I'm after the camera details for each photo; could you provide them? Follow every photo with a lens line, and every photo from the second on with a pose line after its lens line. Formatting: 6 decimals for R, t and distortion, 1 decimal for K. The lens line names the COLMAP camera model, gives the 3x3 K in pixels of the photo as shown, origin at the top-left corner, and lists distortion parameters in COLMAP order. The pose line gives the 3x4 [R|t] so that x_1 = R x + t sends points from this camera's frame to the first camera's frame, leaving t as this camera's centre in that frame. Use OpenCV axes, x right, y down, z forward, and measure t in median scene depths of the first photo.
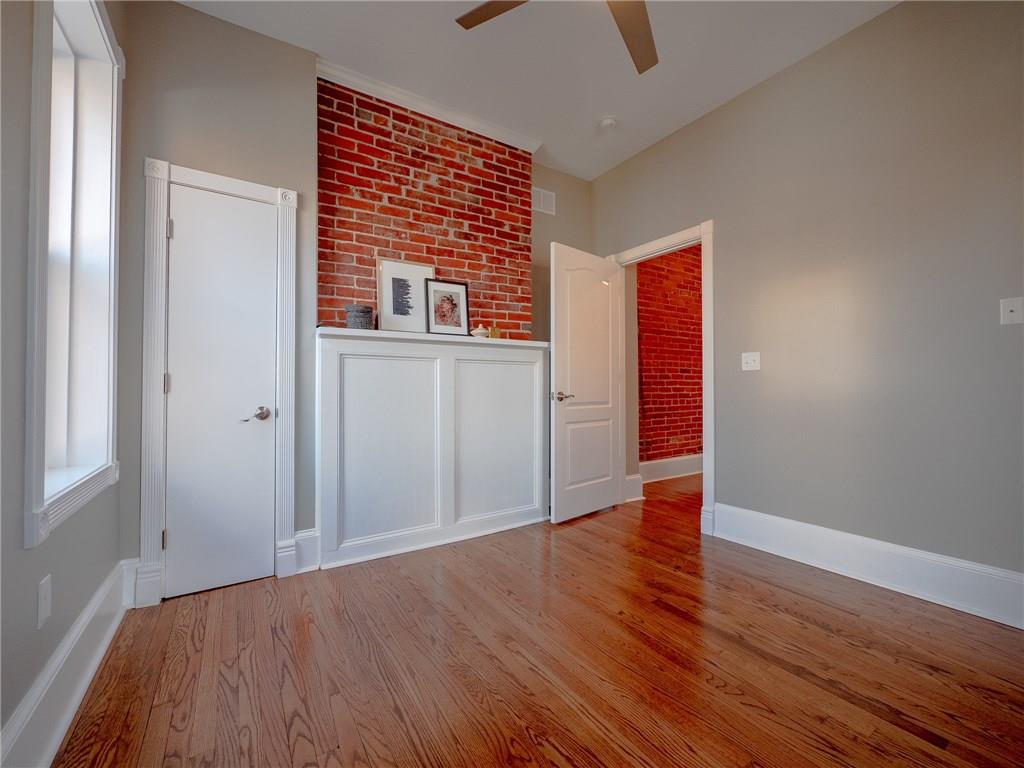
lens RADIAL K [[432.2, 0, 512.2], [0, 432.2, 381.3], [0, 0, 1]] dist [-0.007624, -0.000052]
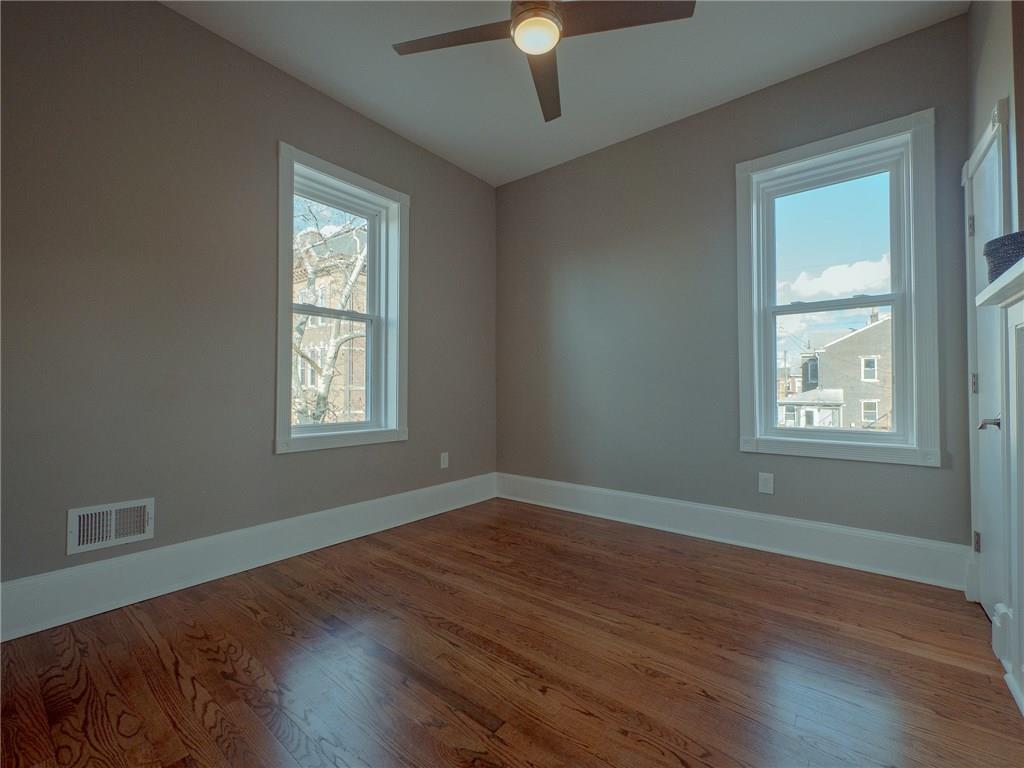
lens RADIAL K [[432.2, 0, 505.3], [0, 432.2, 388.5], [0, 0, 1]] dist [-0.007624, -0.000052]
pose [[-0.954854, 0.003609, -0.297053, 0.619536], [0.007140, 0.999916, -0.010802, 0.025194], [0.296989, -0.012435, -0.954800, 1.960591]]
